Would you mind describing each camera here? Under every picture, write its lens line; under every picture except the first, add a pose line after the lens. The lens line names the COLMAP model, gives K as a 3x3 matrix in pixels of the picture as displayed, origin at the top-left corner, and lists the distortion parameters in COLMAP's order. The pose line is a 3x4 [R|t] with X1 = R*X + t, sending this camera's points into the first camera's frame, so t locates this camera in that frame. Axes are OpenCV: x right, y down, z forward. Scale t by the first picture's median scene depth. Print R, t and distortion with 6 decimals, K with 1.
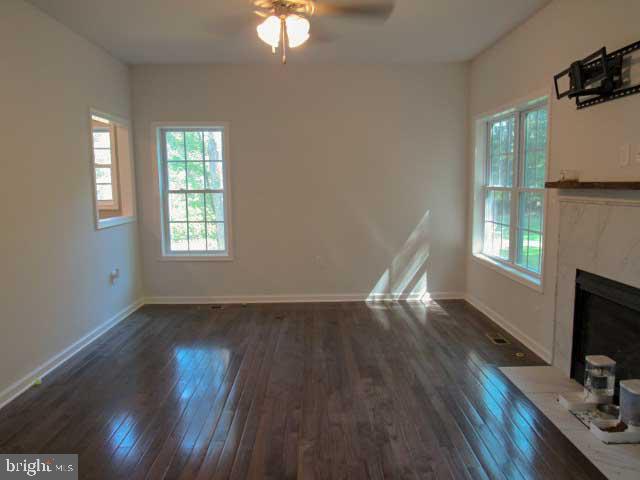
lens RADIAL K [[450.7, 0, 320.7], [0, 450.7, 242.8], [0, 0, 1]] dist [-0.042167, 0.000067]
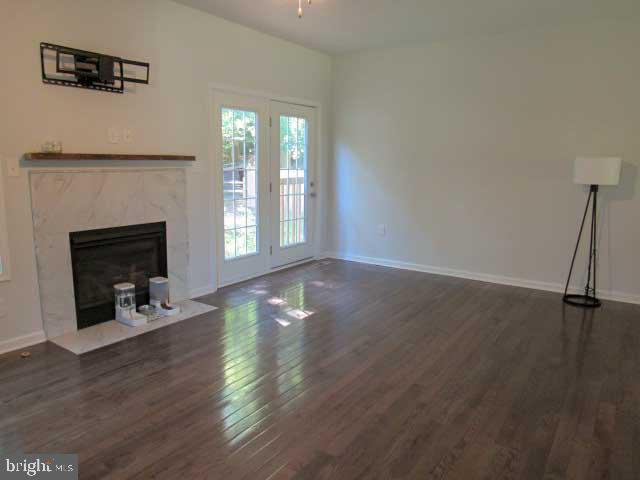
lens RADIAL K [[450.7, 0, 318.4], [0, 450.7, 239.0], [0, 0, 1]] dist [-0.042167, 0.000067]
pose [[-0.814254, -0.101536, 0.571560, -0.345212], [0.061698, 0.963871, 0.259126, -0.107402], [-0.577220, 0.246259, -0.778571, 0.924738]]
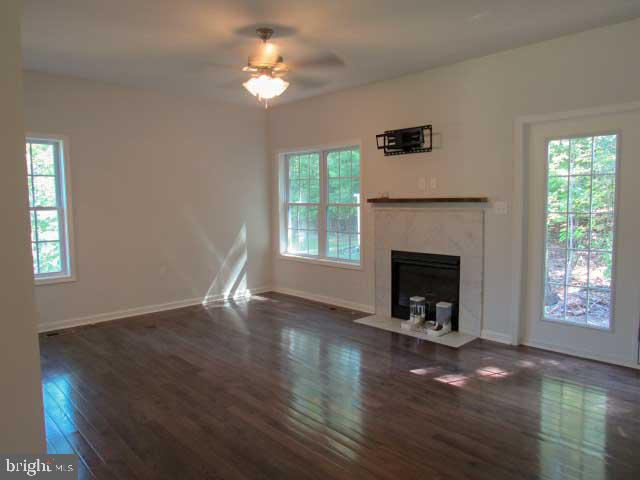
lens RADIAL K [[450.7, 0, 315.7], [0, 450.7, 239.0], [0, 0, 1]] dist [-0.042167, 0.000067]
pose [[0.747293, -0.055069, 0.662209, -0.466474], [0.087149, 0.996074, -0.015514, 0.010292], [-0.658755, 0.069305, 0.749158, -0.054519]]
